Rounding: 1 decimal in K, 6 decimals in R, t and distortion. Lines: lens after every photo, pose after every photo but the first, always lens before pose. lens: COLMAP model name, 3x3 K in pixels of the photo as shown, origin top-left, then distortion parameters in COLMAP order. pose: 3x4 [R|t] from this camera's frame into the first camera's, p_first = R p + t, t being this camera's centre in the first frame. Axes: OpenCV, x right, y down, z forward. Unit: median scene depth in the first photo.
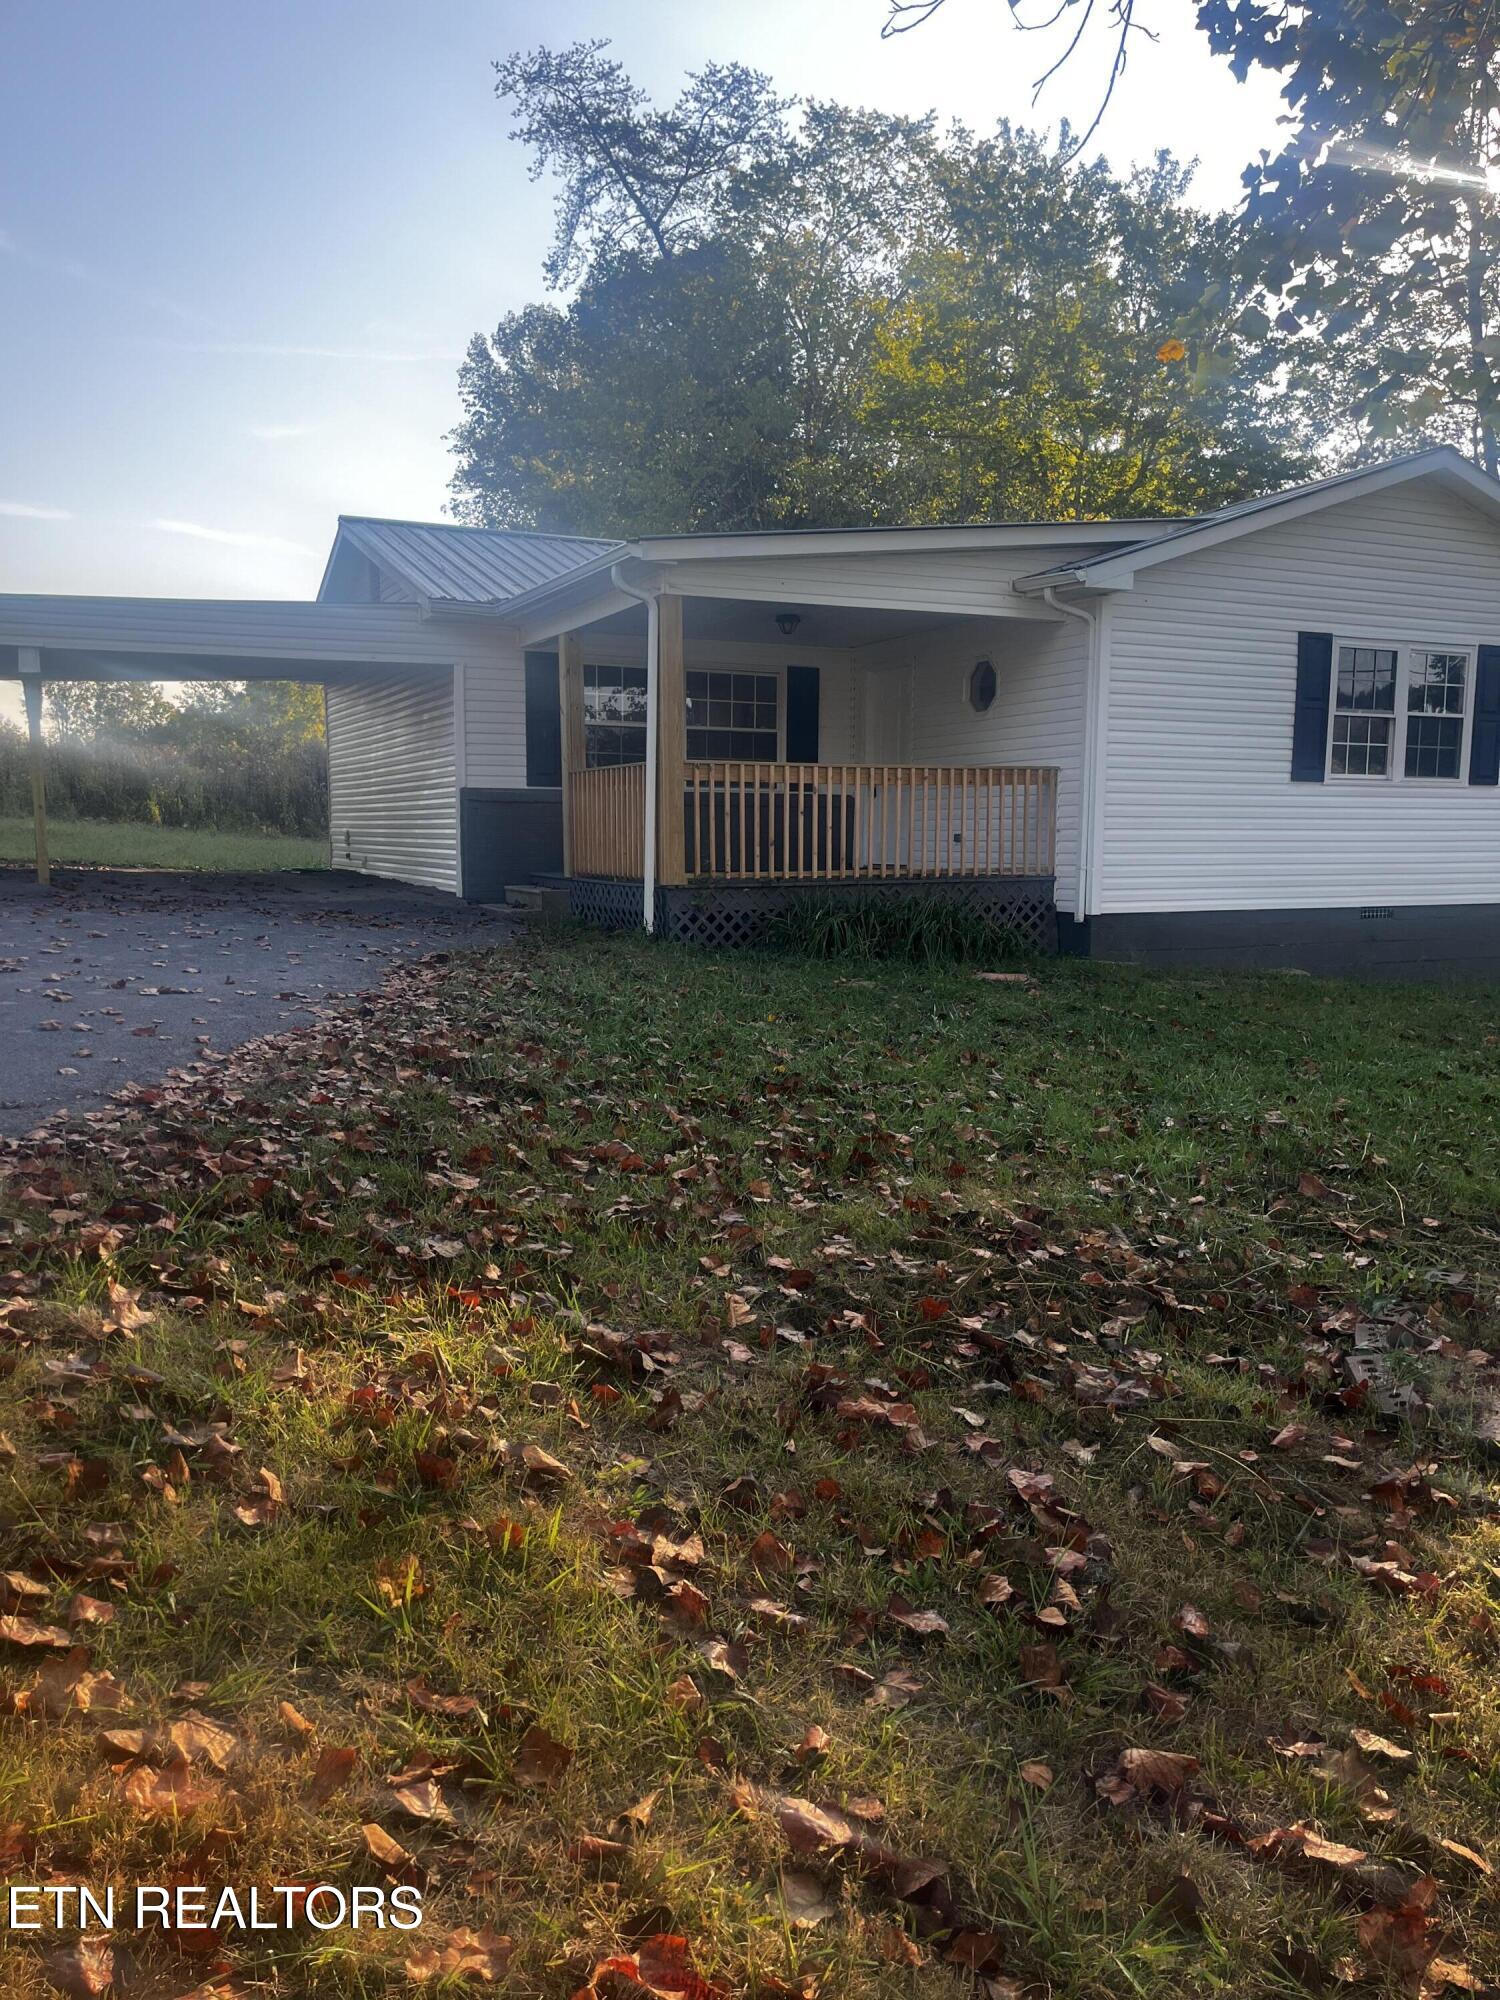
lens RADIAL K [[1514.9, 0, 763.9], [0, 1514.9, 1019.4], [0, 0, 1]] dist [0.069951, -0.102267]
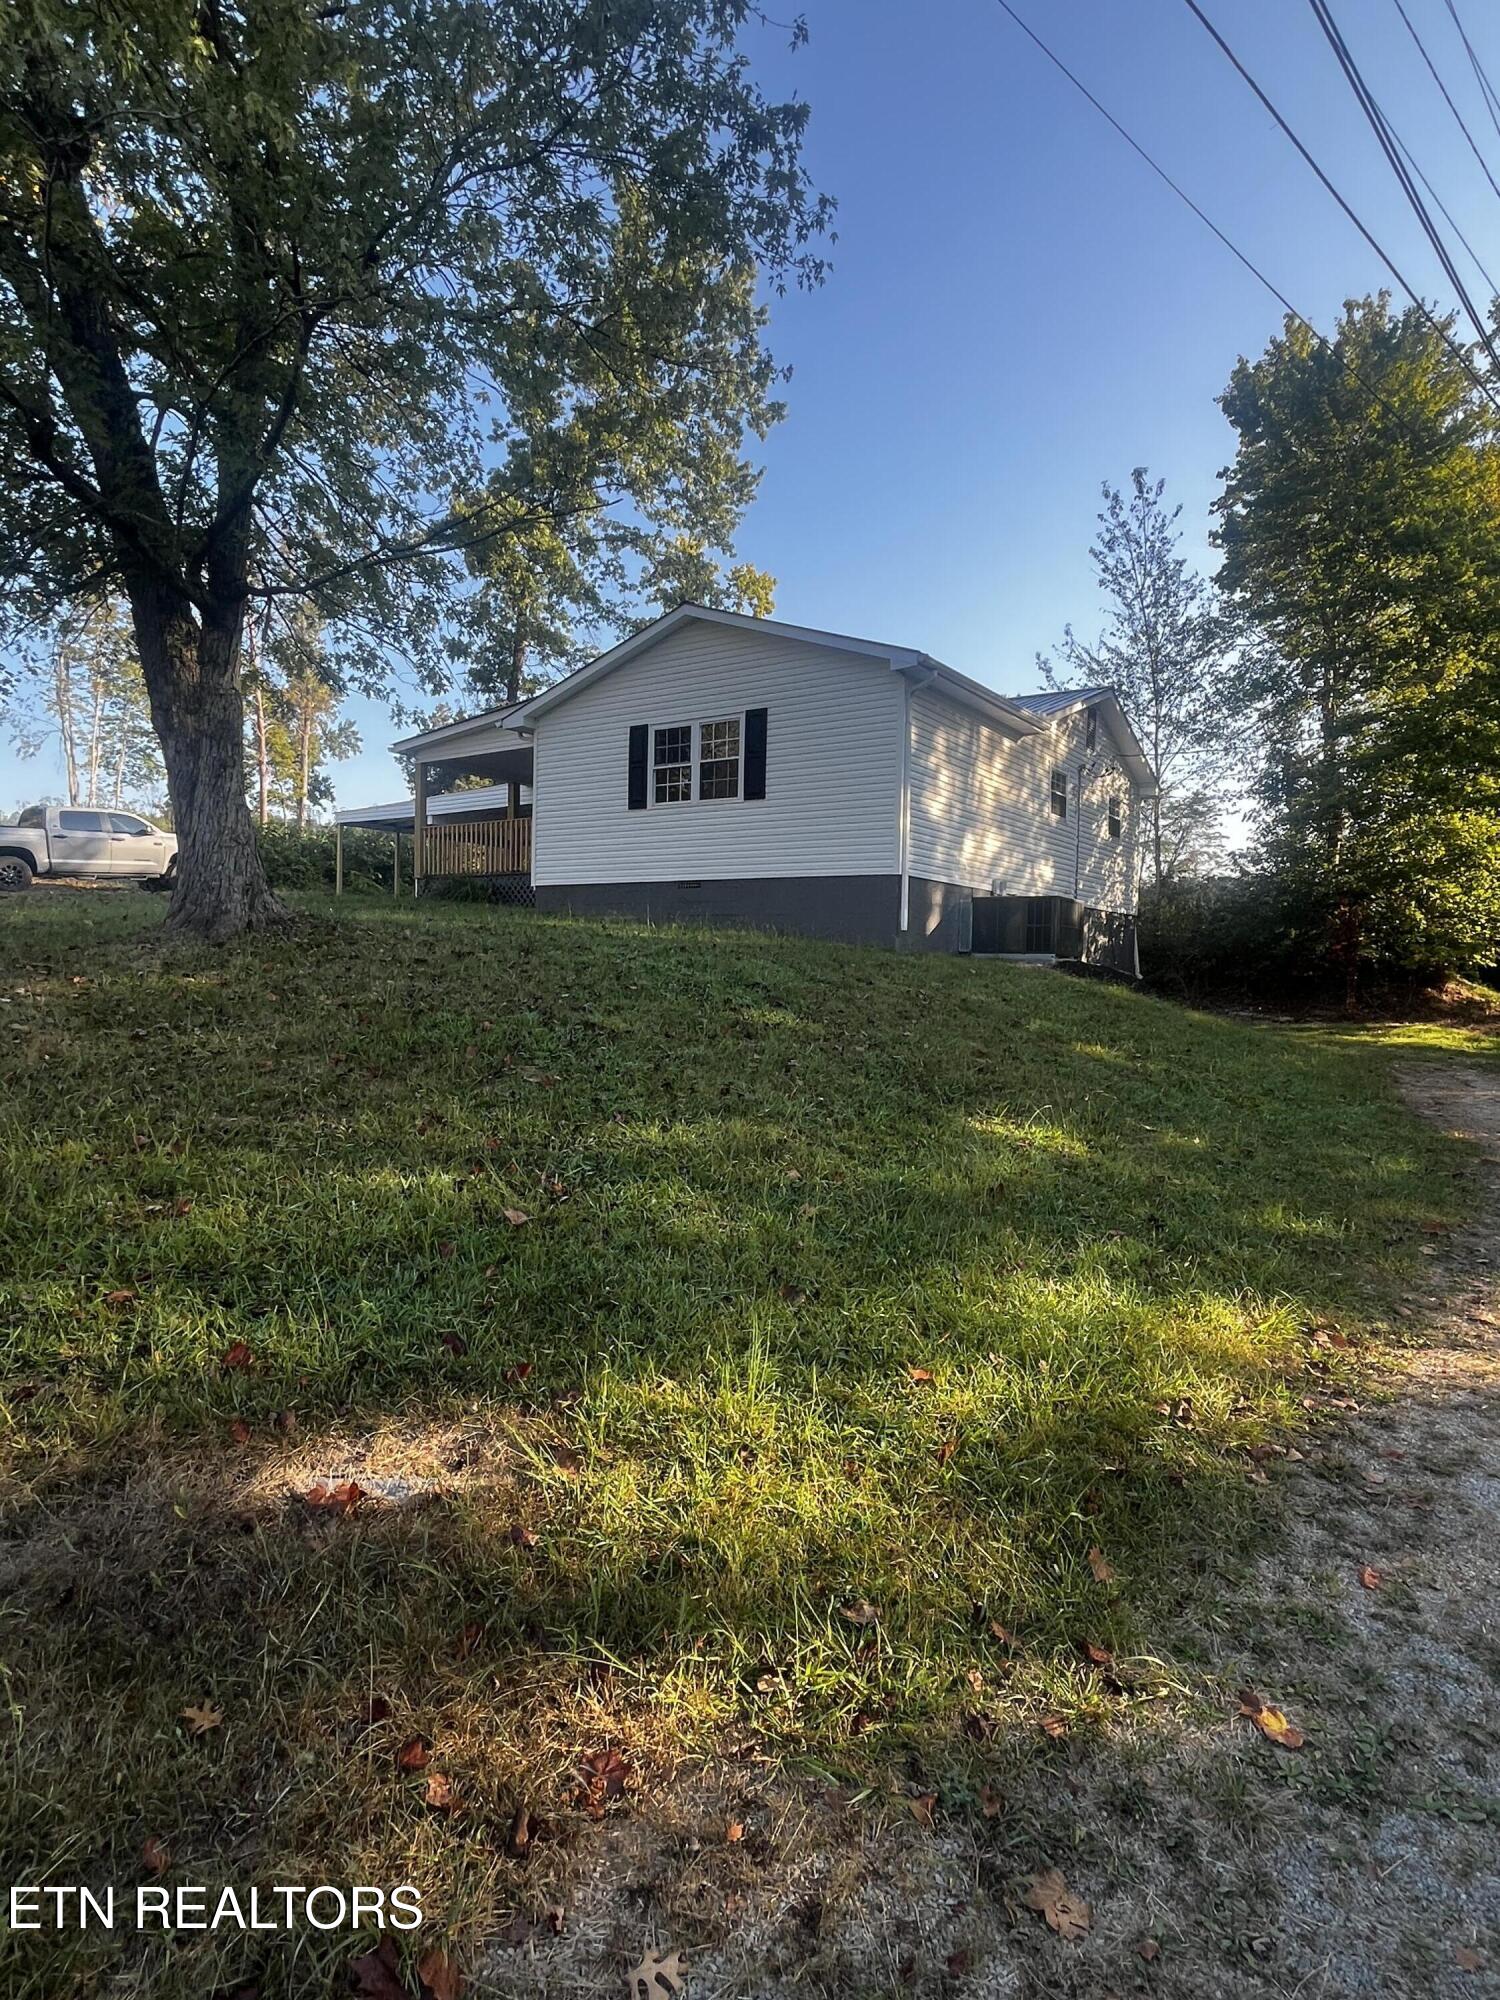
lens RADIAL K [[1100.6, 0, 749.8], [0, 1100.6, 1006.0], [0, 0, 1]] dist [-0.006743, 0.000282]
pose [[0.499203, 0.038929, -0.865610, 1.578618], [-0.128635, 0.991250, -0.029605, 0.091246], [0.856883, 0.126126, 0.499843, 0.532277]]
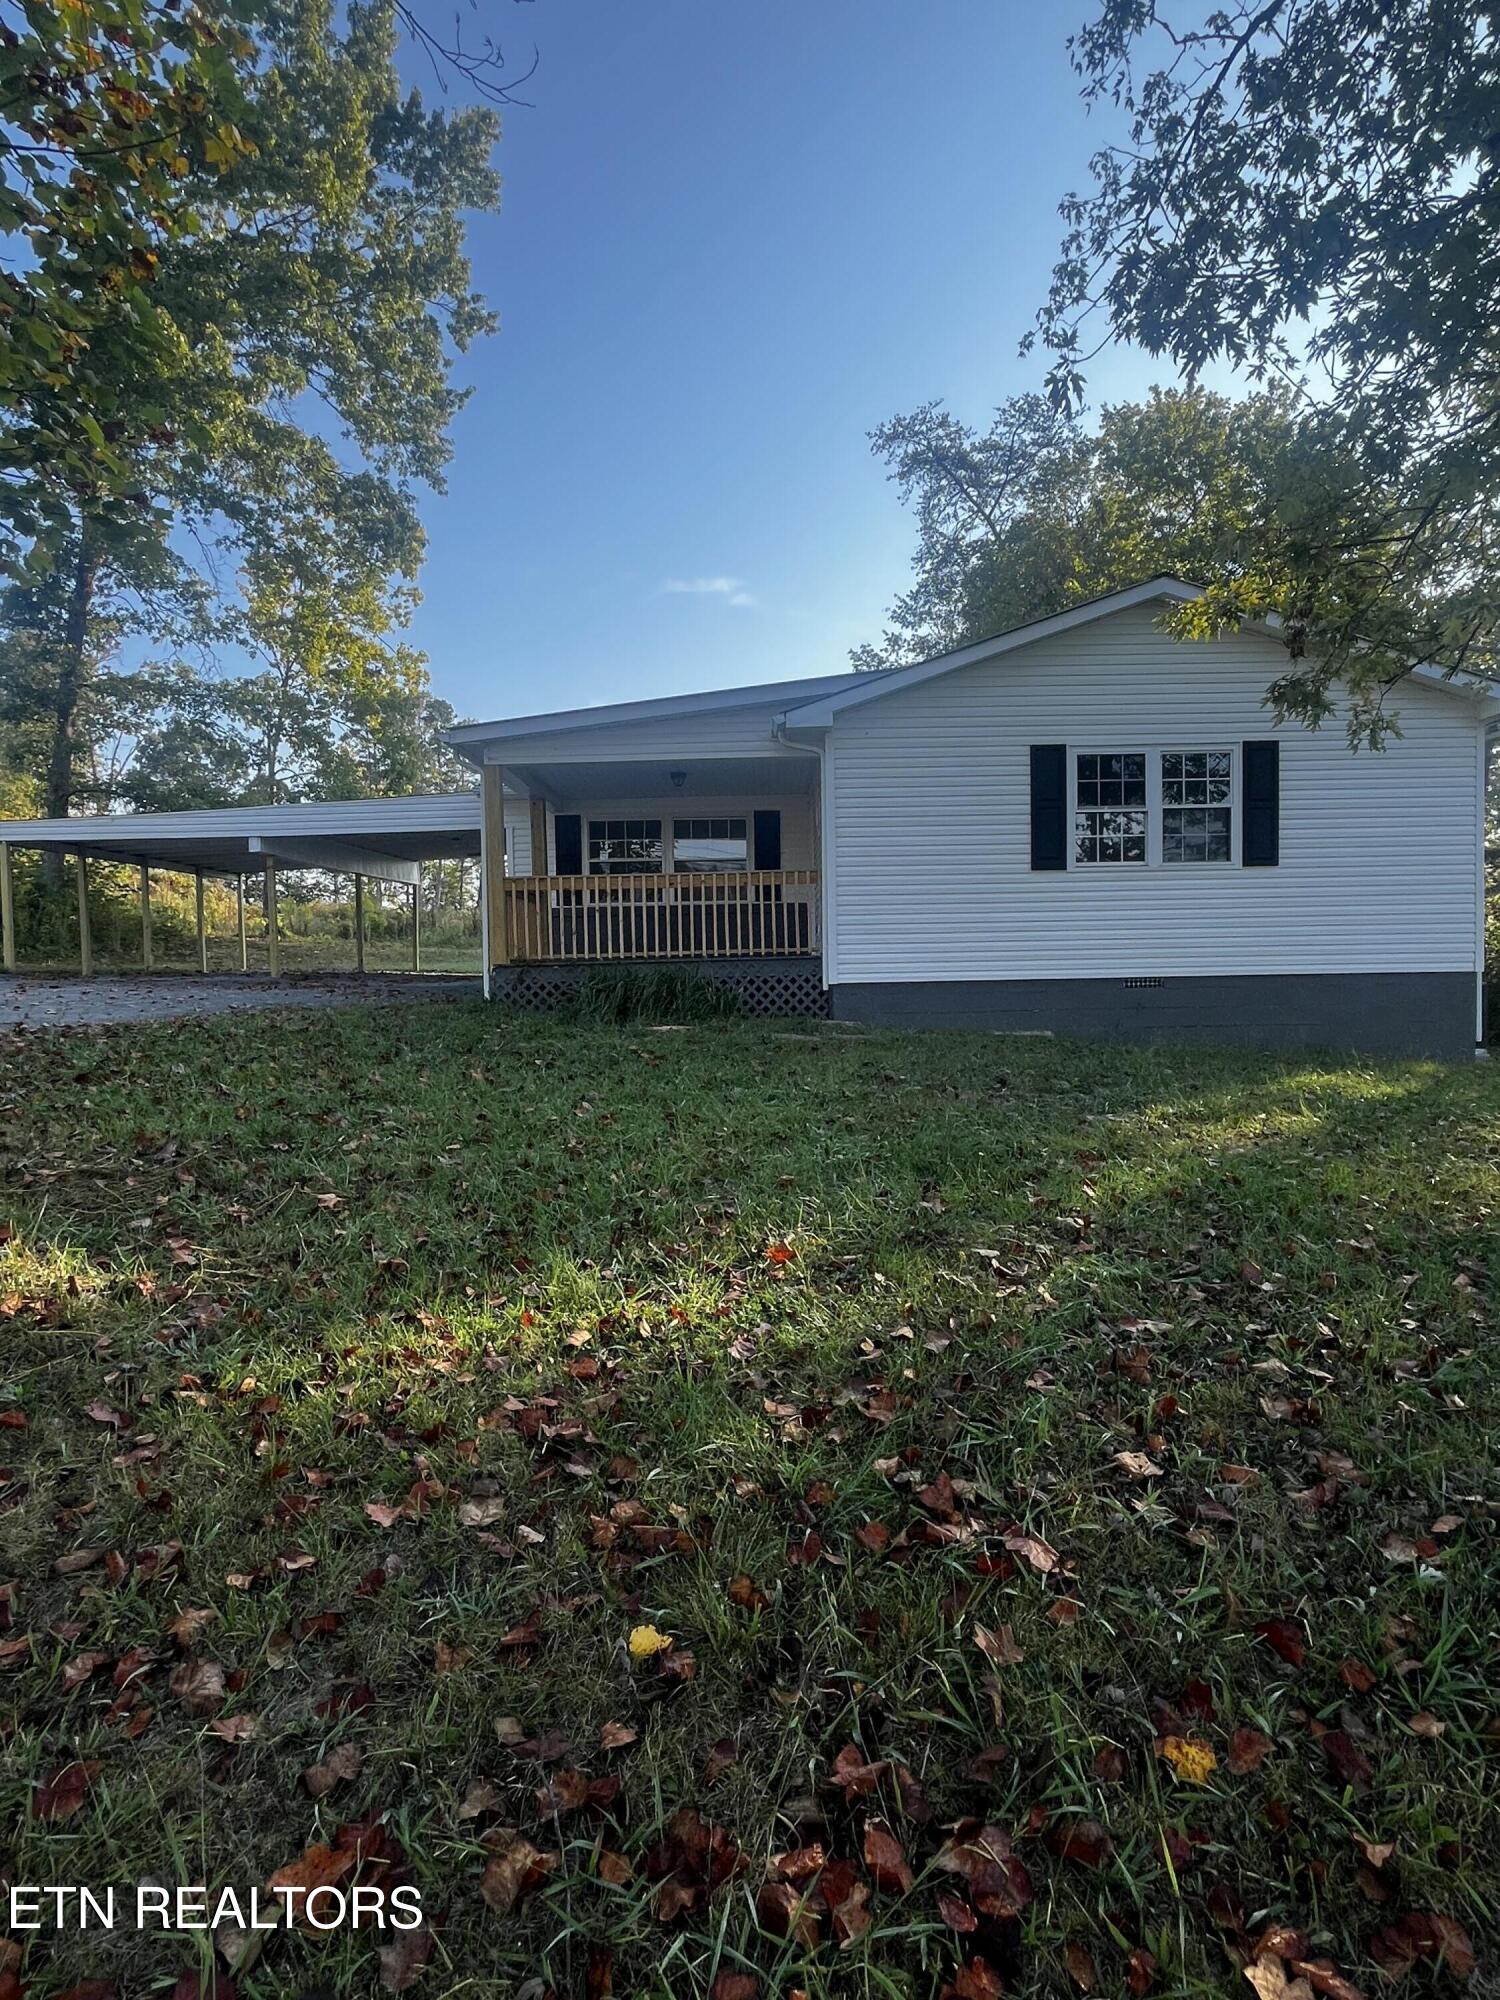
lens RADIAL K [[1100.6, 0, 758.6], [0, 1100.6, 1002.7], [0, 0, 1]] dist [-0.006743, 0.000282]
pose [[0.902206, -0.008310, -0.431225, 0.539451], [-0.028662, 0.996449, -0.079170, 0.019209], [0.430352, 0.083788, 0.898764, 0.162515]]
